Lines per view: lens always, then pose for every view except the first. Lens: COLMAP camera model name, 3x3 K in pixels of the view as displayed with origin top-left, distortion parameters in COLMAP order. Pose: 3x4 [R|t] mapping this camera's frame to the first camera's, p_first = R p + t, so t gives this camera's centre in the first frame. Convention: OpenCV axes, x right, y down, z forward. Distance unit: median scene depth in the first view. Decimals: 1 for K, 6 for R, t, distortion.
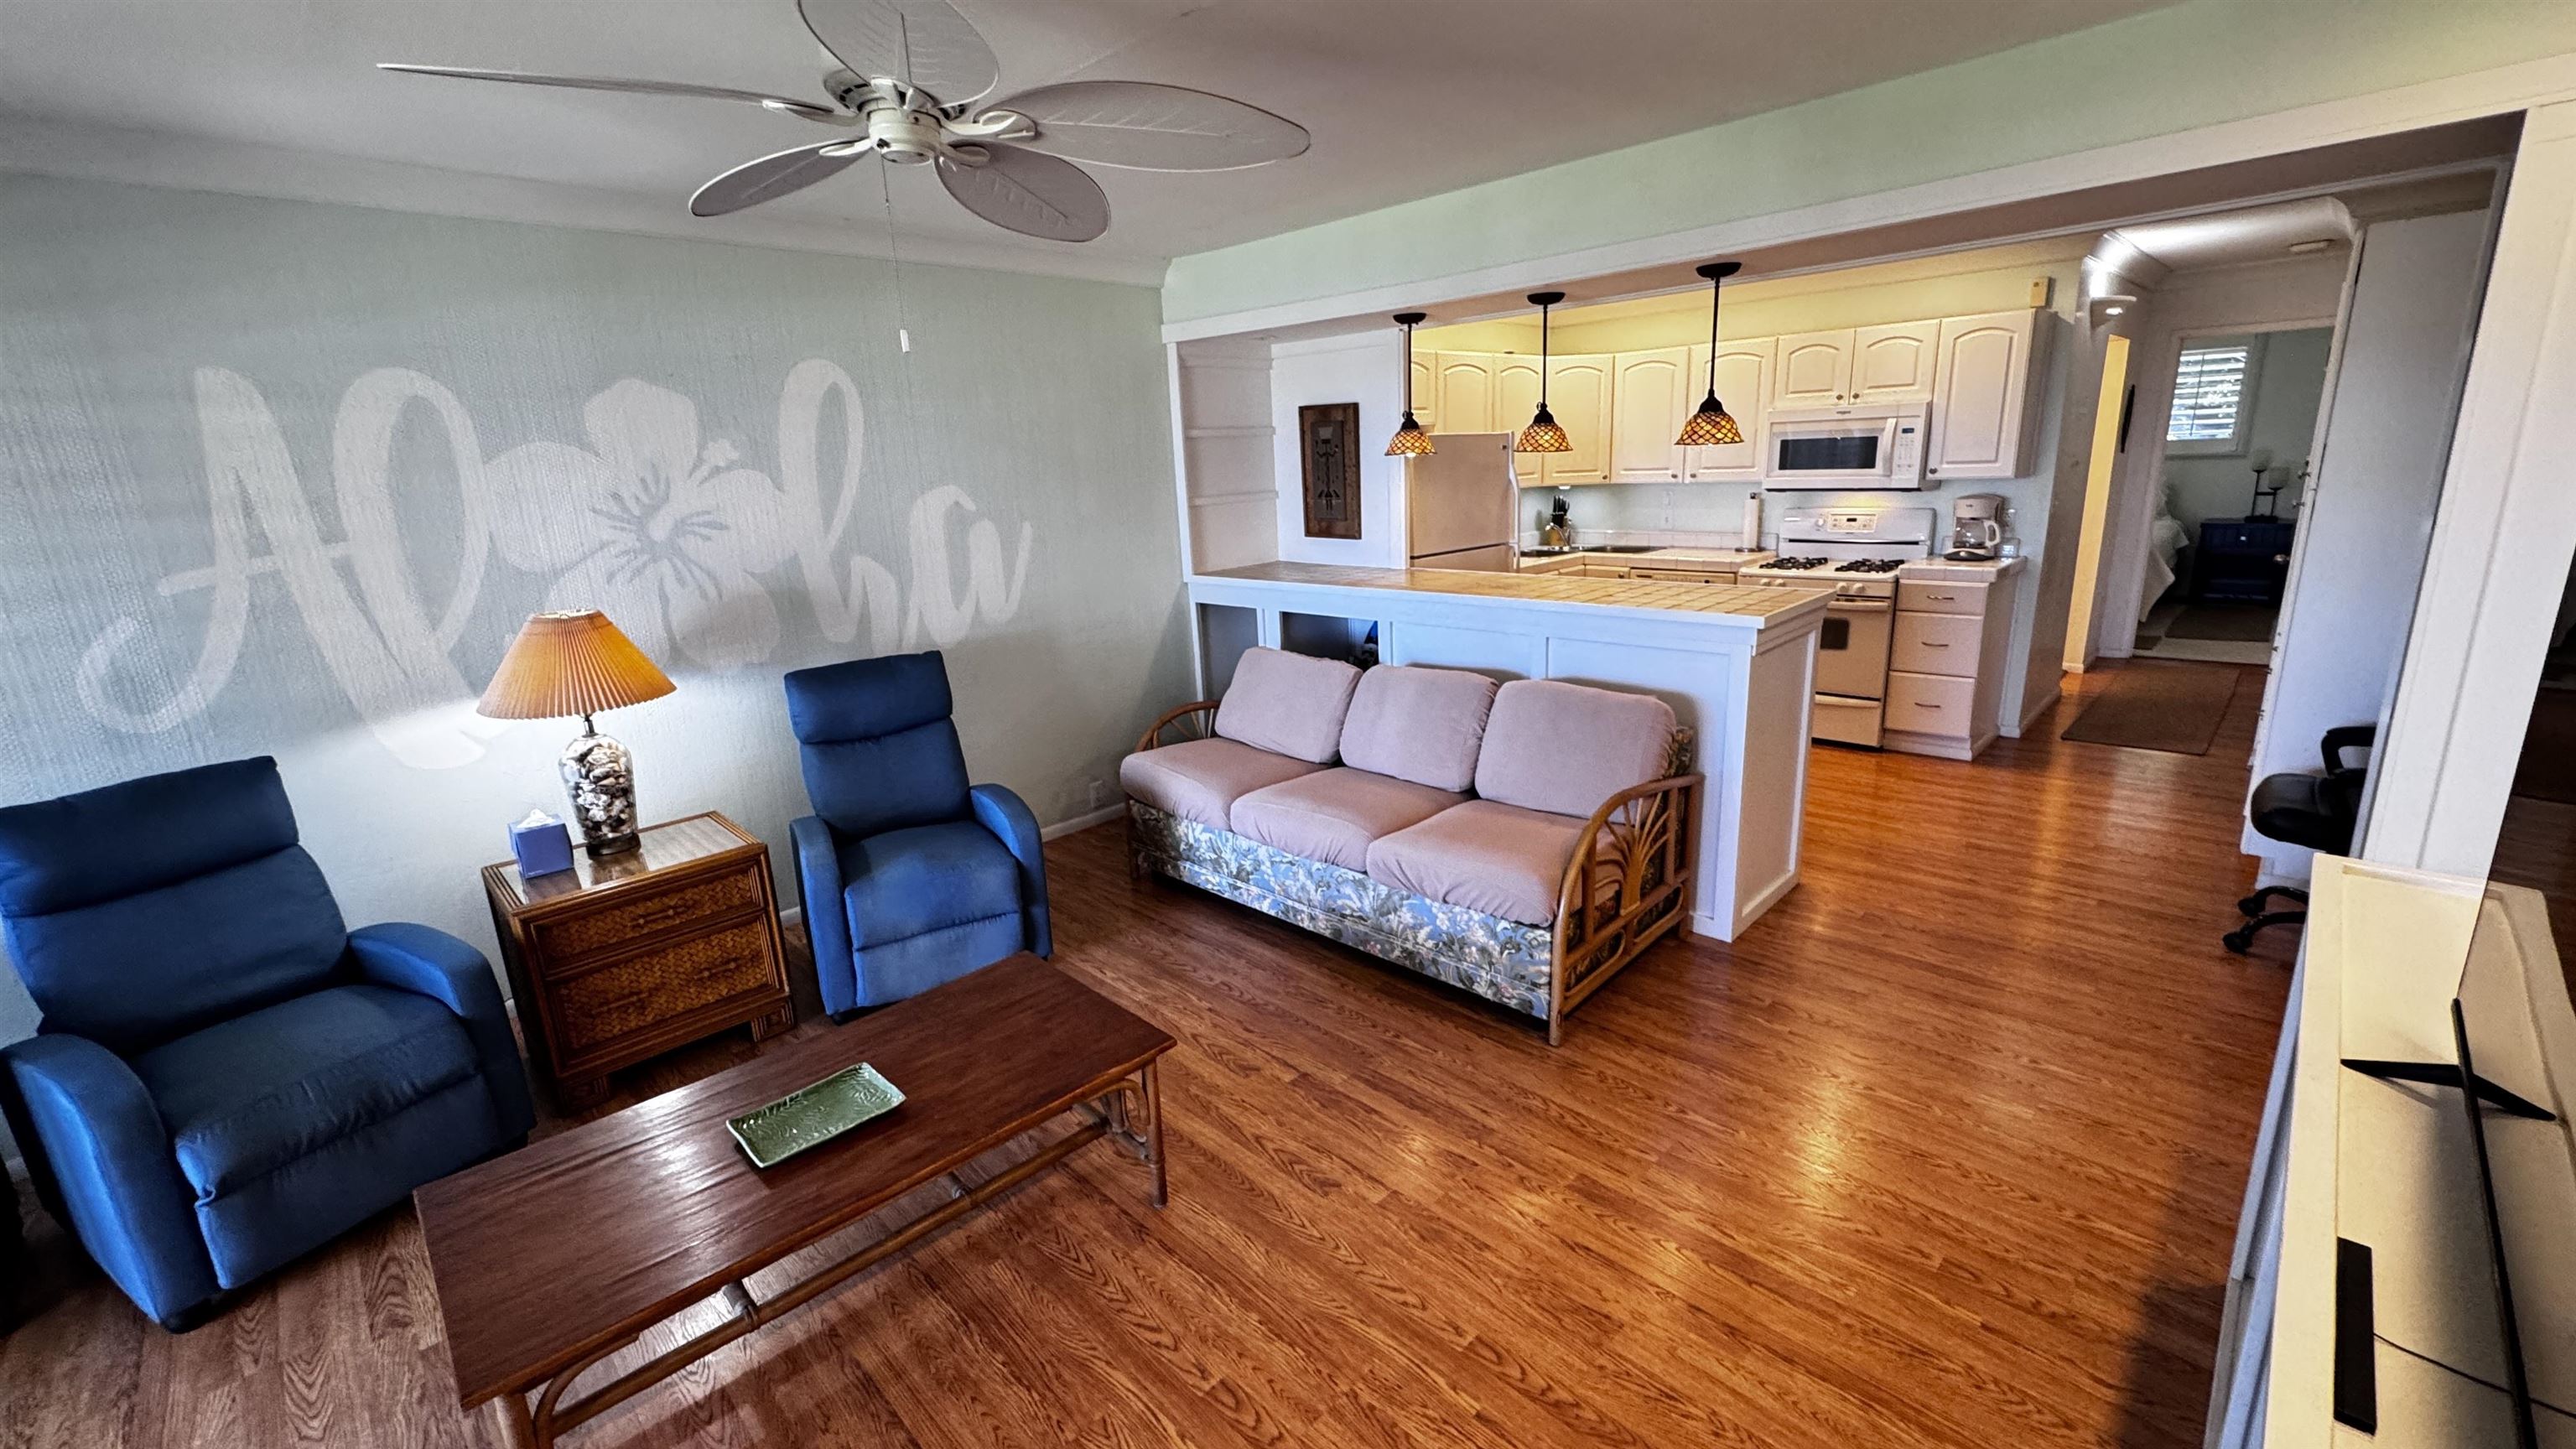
lens RADIAL K [[1034.3, 0, 1285.5], [0, 1034.3, 725.6], [0, 0, 1]] dist [-0.003175, 0.000232]
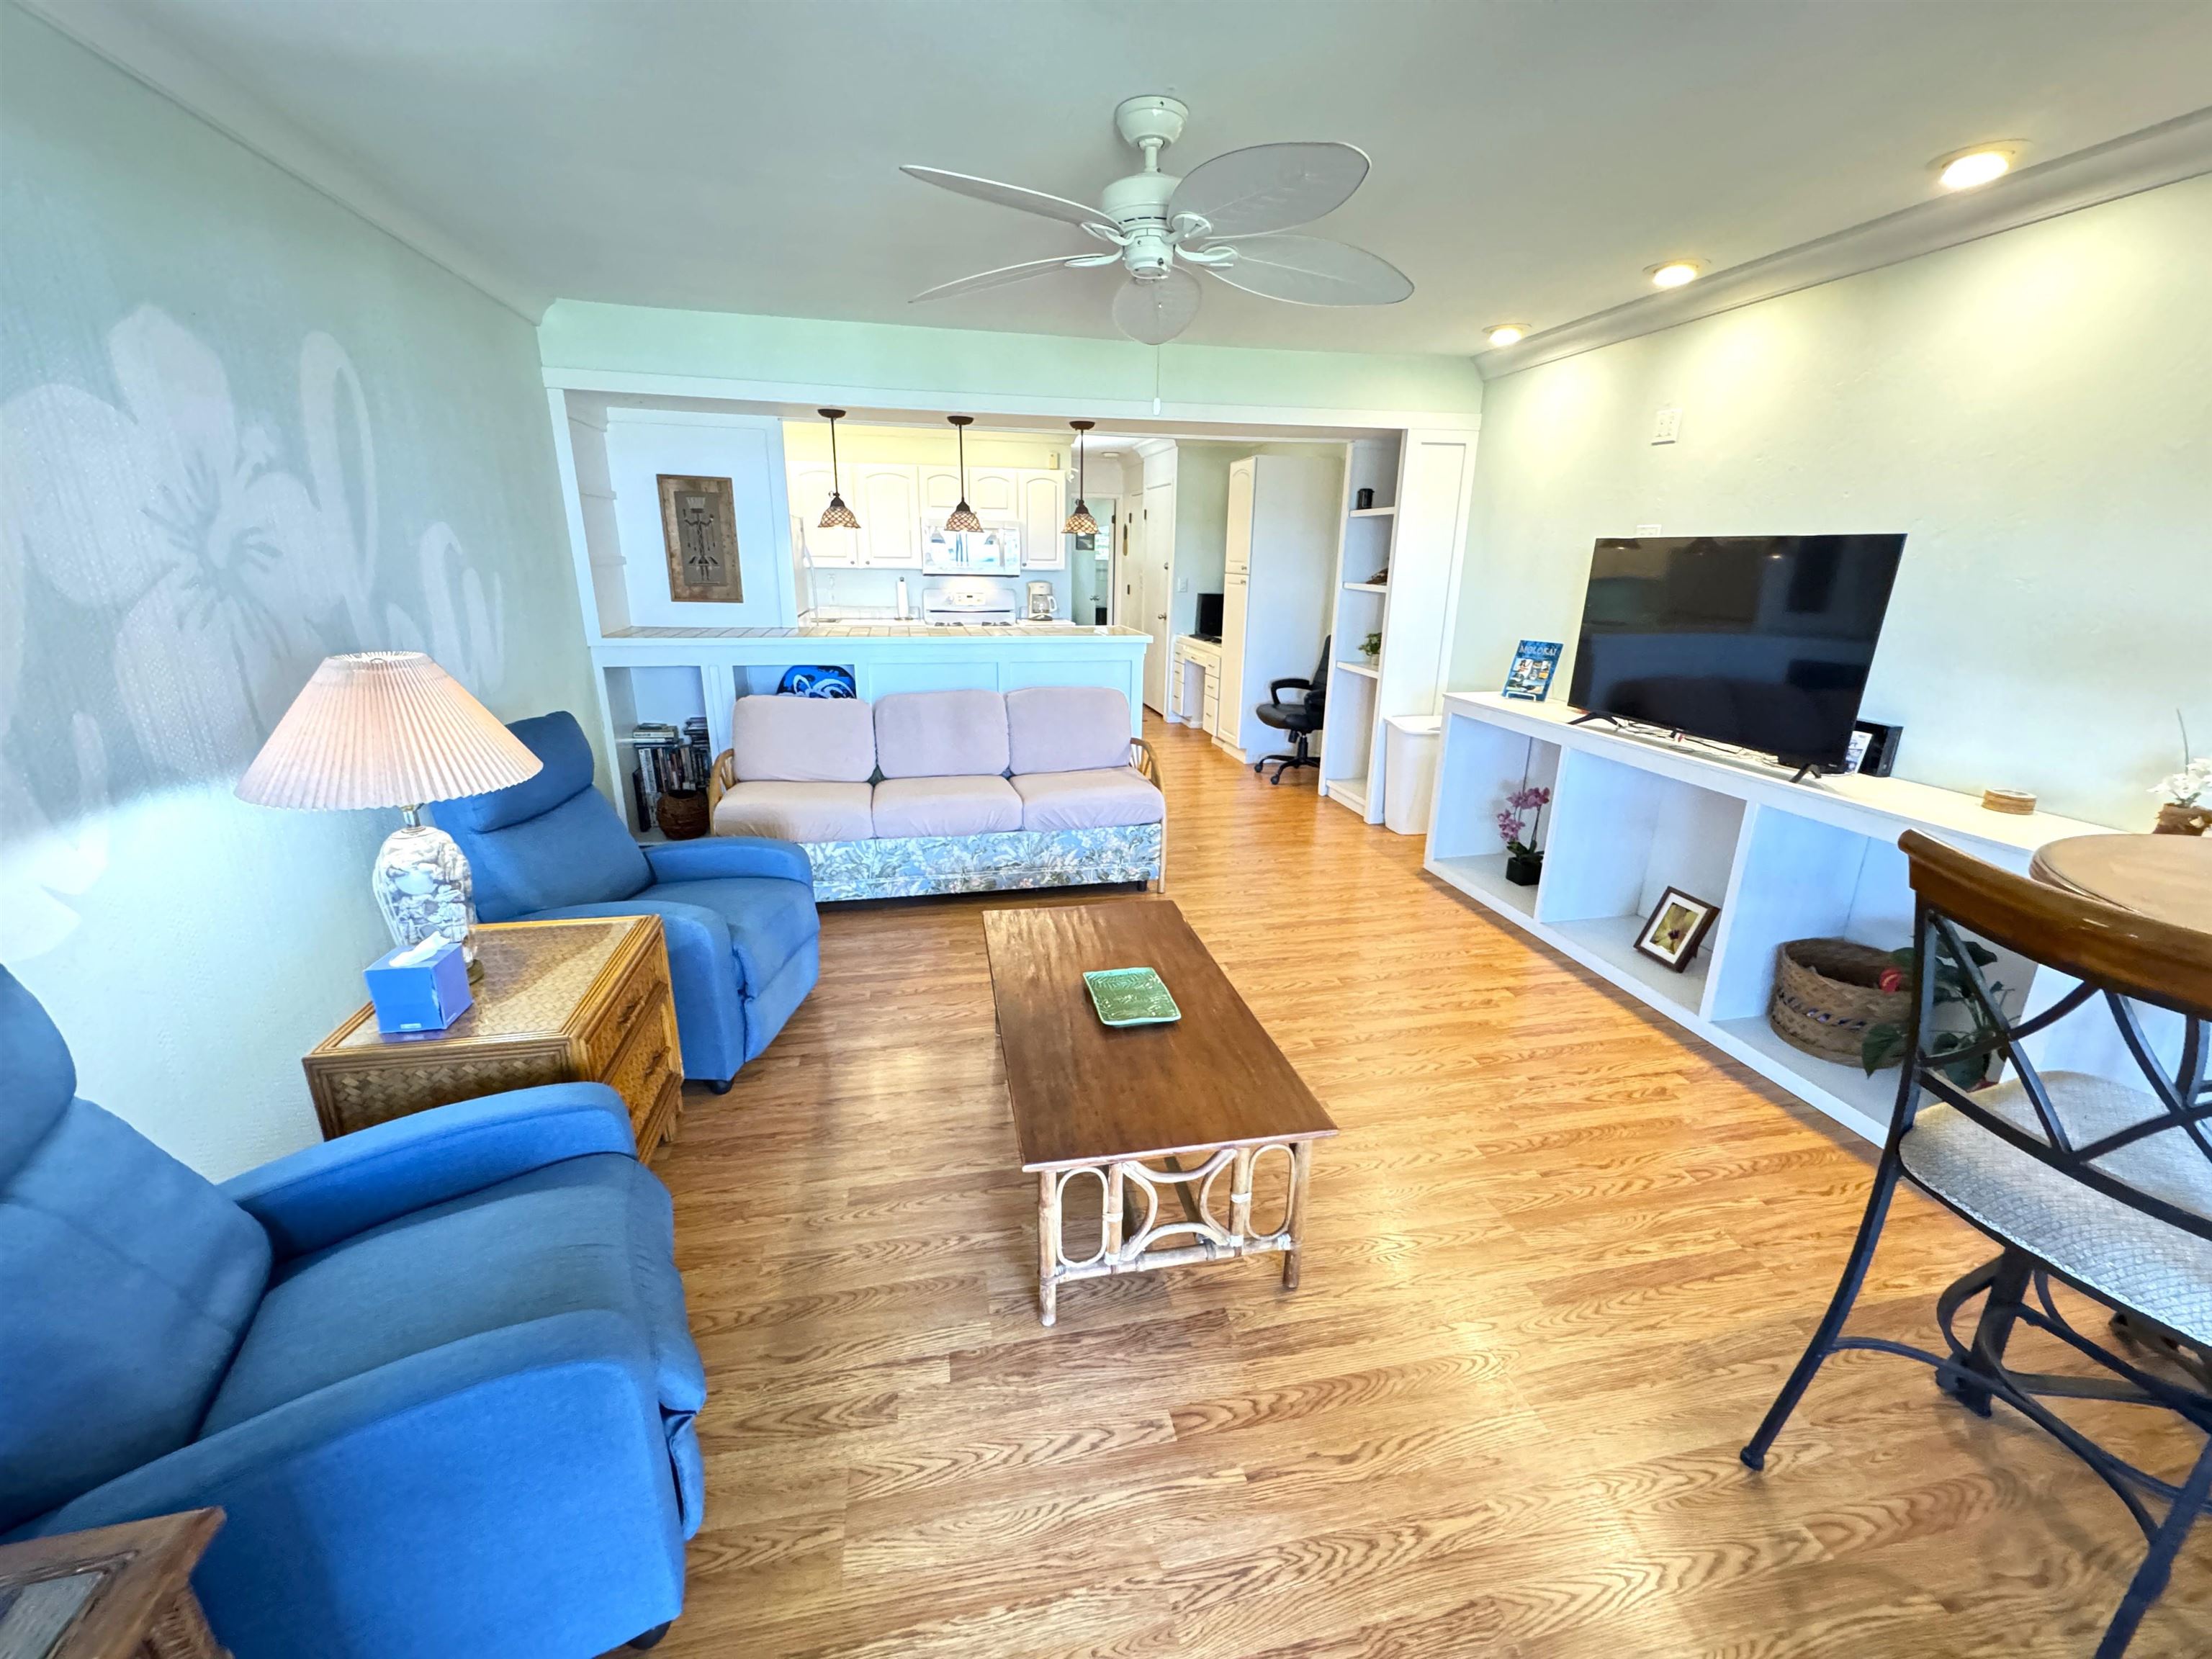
lens RADIAL K [[885.9, 0, 1106.0], [0, 885.9, 829.5], [0, 0, 1]] dist [-0.002659, 0.000215]
pose [[0.540257, -0.200103, 0.817362, -0.711288], [0.174289, 0.976862, 0.123950, 0.012782], [-0.823253, 0.075492, 0.562633, 0.199838]]
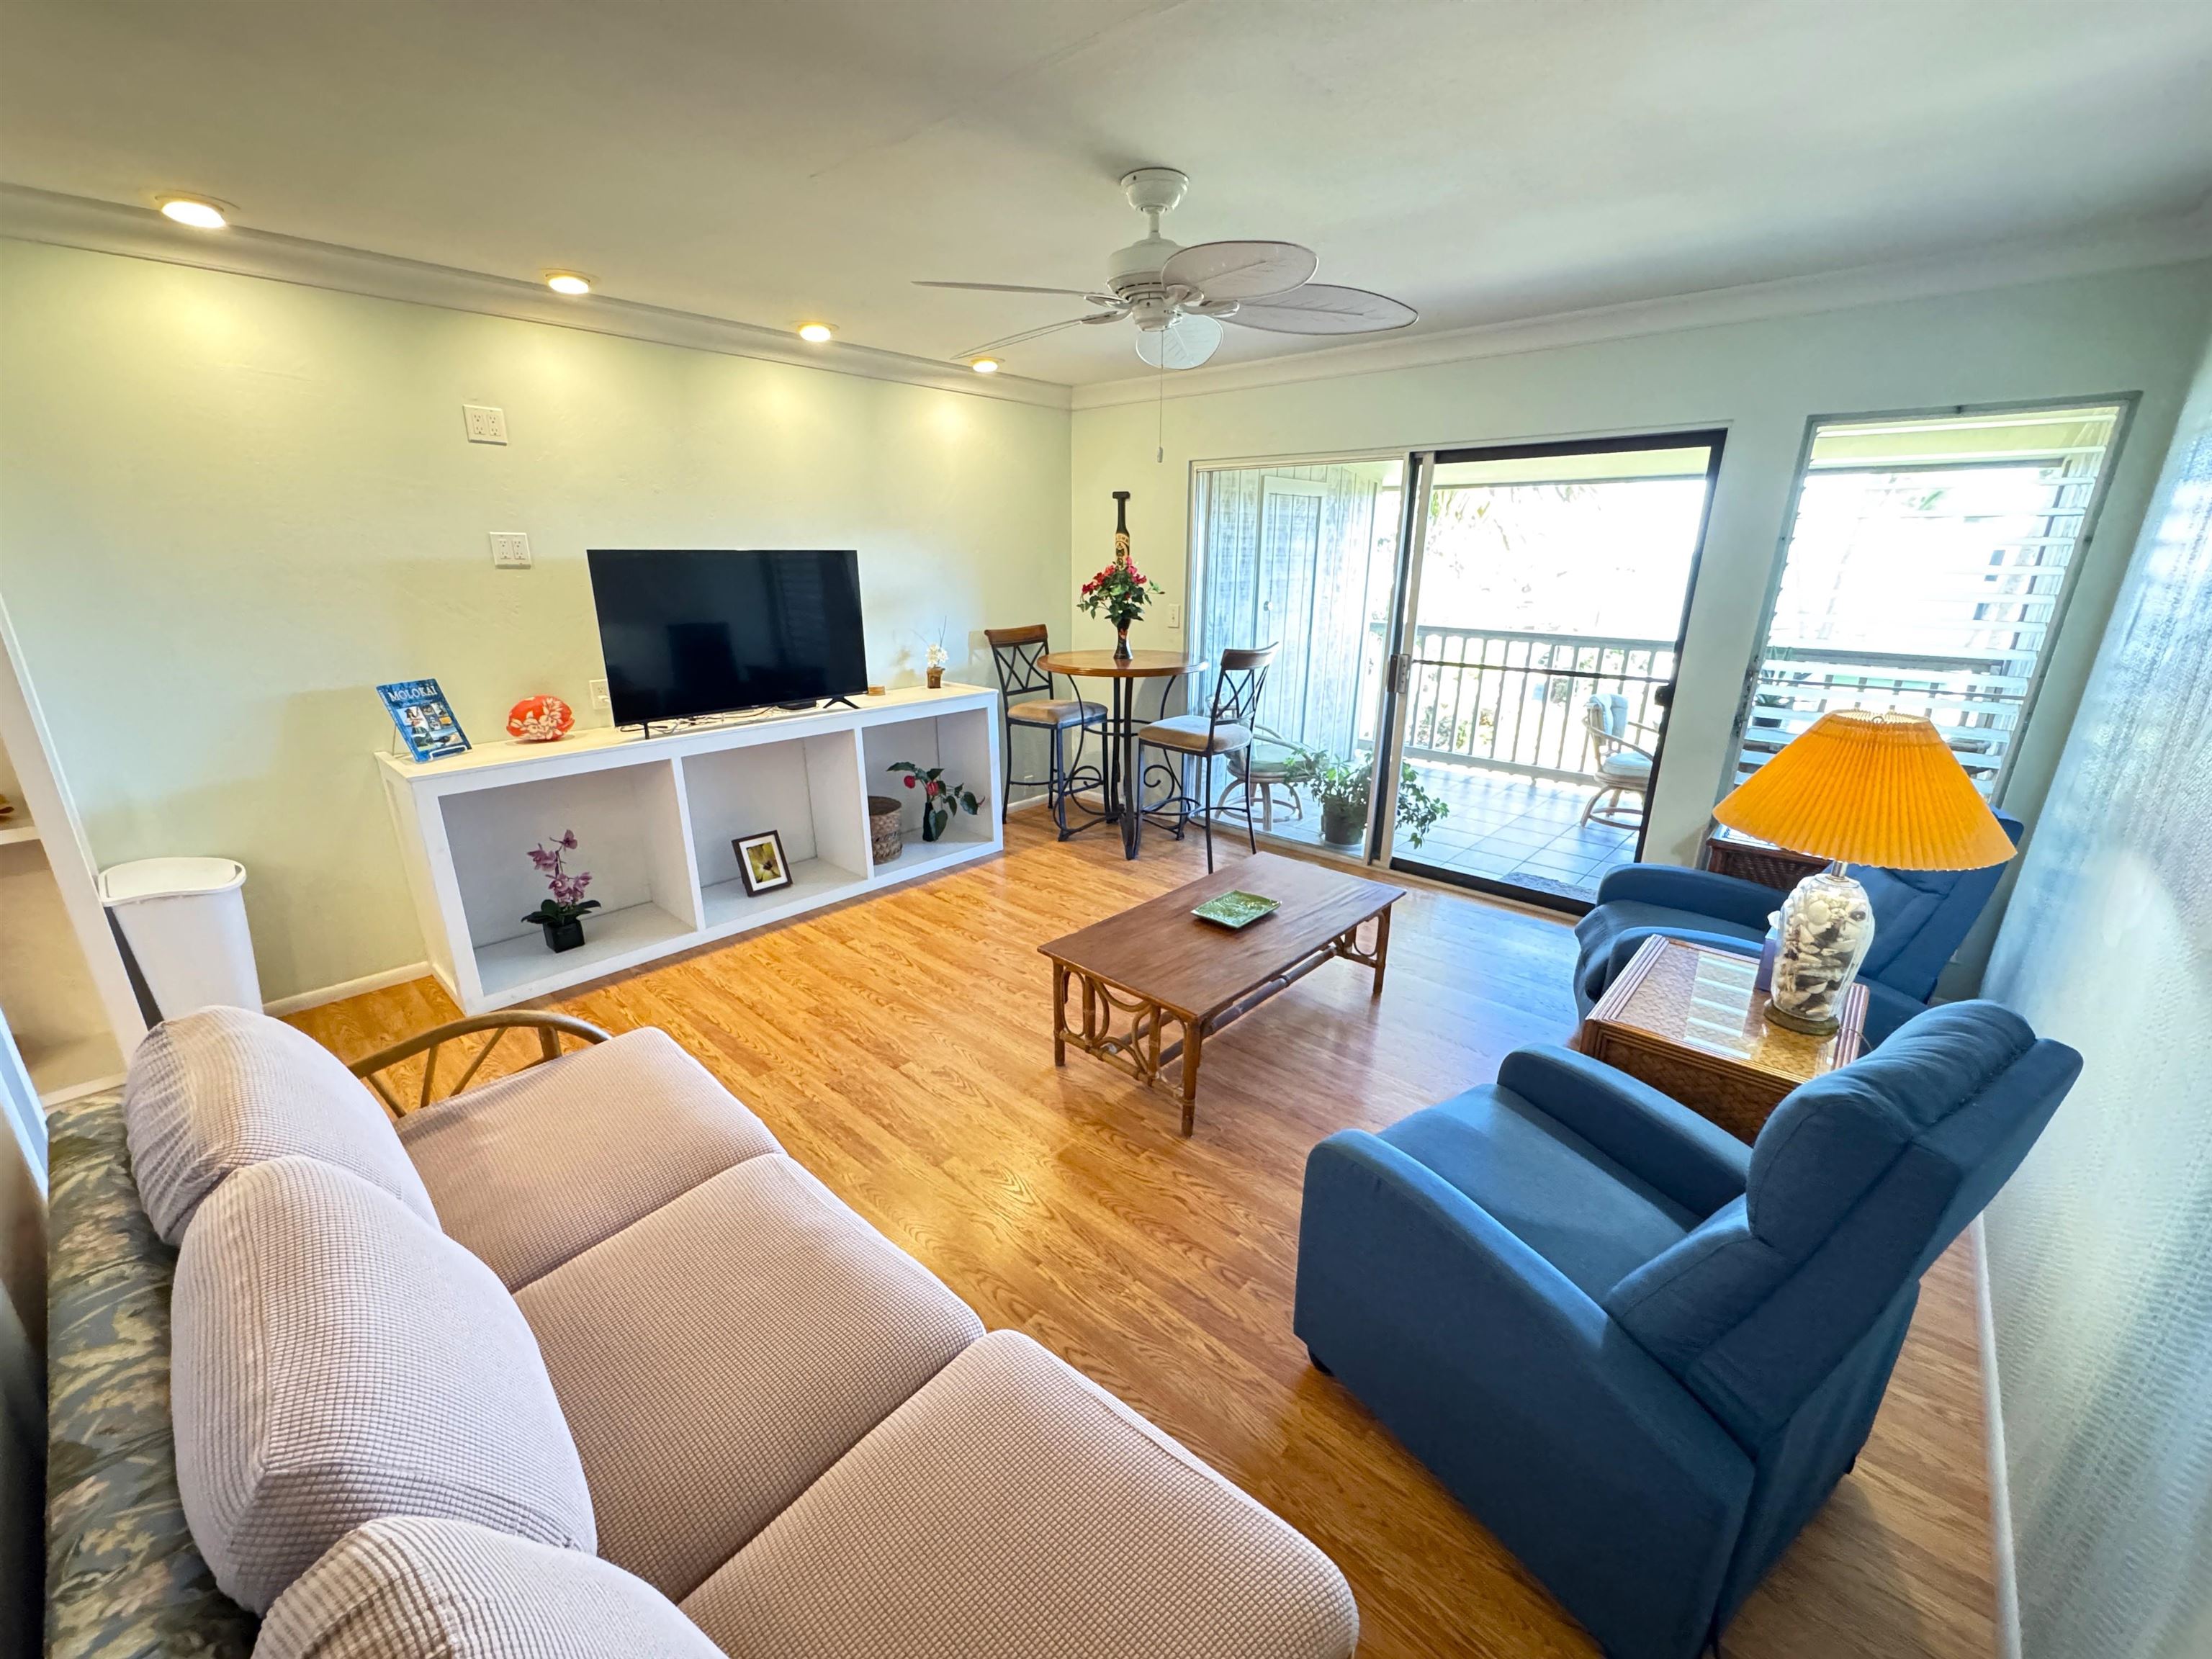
lens RADIAL K [[885.9, 0, 1106.0], [0, 885.9, 829.5], [0, 0, 1]] dist [-0.002659, 0.000215]
pose [[-0.997818, 0.053580, -0.038571, -0.094800], [0.024757, 0.845282, 0.533747, -0.290902], [0.061202, 0.531627, -0.844764, 1.159909]]
